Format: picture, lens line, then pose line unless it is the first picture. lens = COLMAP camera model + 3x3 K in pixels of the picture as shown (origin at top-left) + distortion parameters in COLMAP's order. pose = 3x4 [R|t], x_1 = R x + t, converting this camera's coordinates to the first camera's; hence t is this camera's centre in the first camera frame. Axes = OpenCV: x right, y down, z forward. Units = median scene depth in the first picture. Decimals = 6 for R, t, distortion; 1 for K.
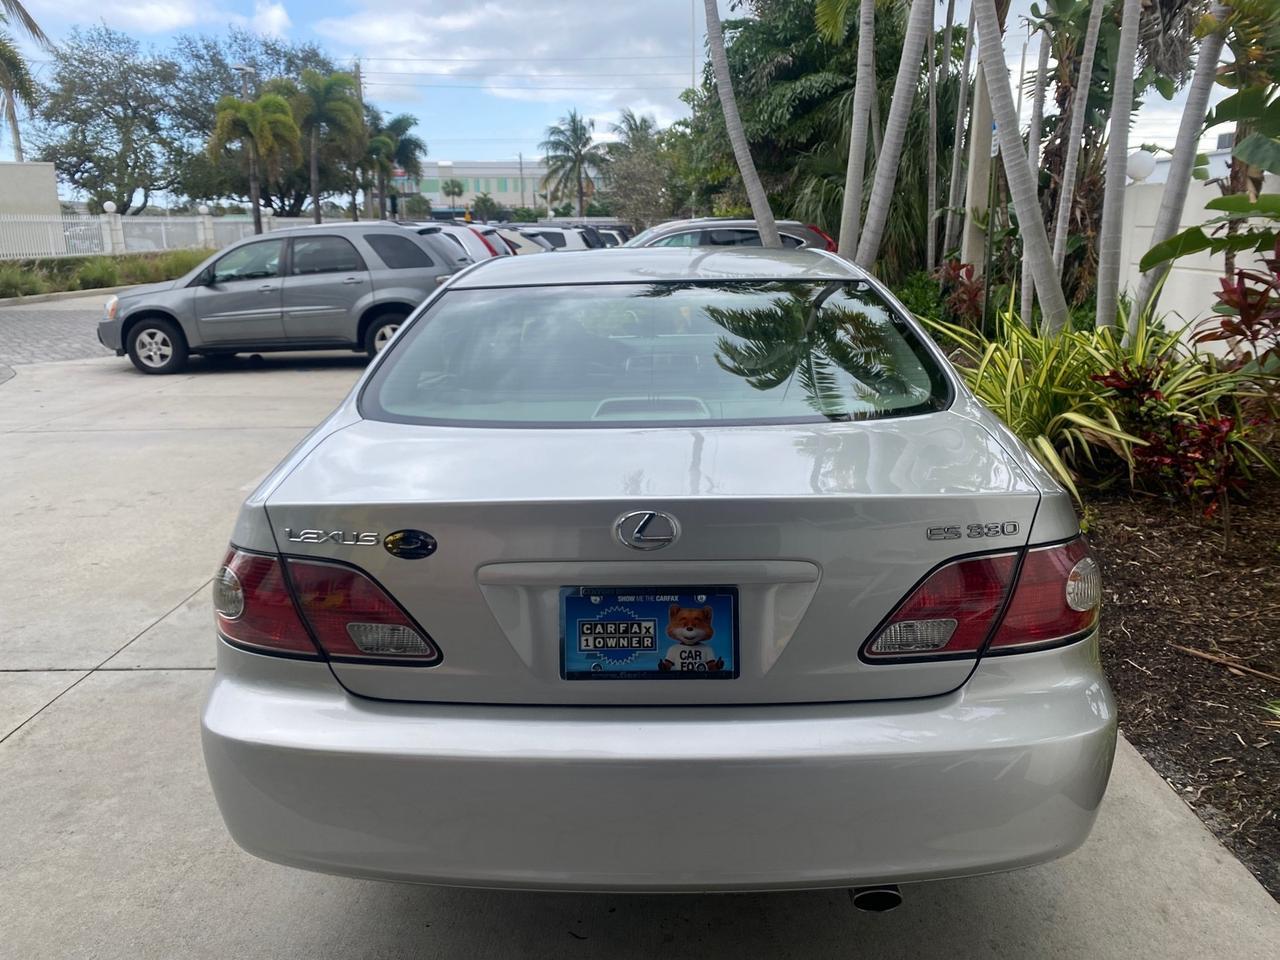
lens RADIAL K [[980.9, 0, 638.3], [0, 980.9, 479.0], [0, 0, 1]] dist [0.027064, -0.027148]
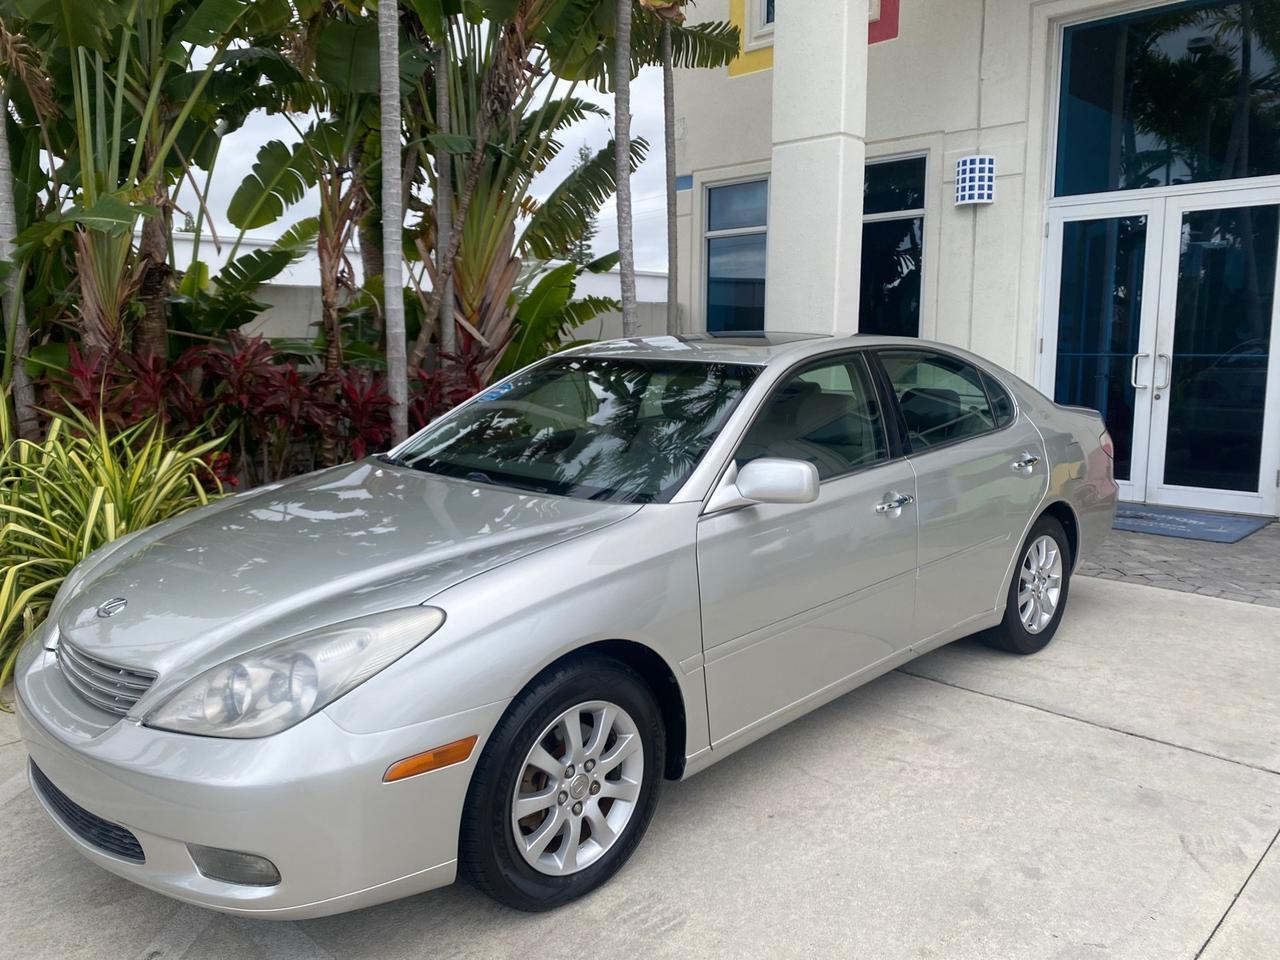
lens RADIAL K [[980.9, 0, 638.8], [0, 980.9, 473.9], [0, 0, 1]] dist [0.027064, -0.027148]
pose [[-0.721471, -0.081228, 0.687663, -0.180850], [0.180900, 0.936497, 0.300414, -0.115567], [-0.668397, 0.341139, -0.660962, 0.489969]]
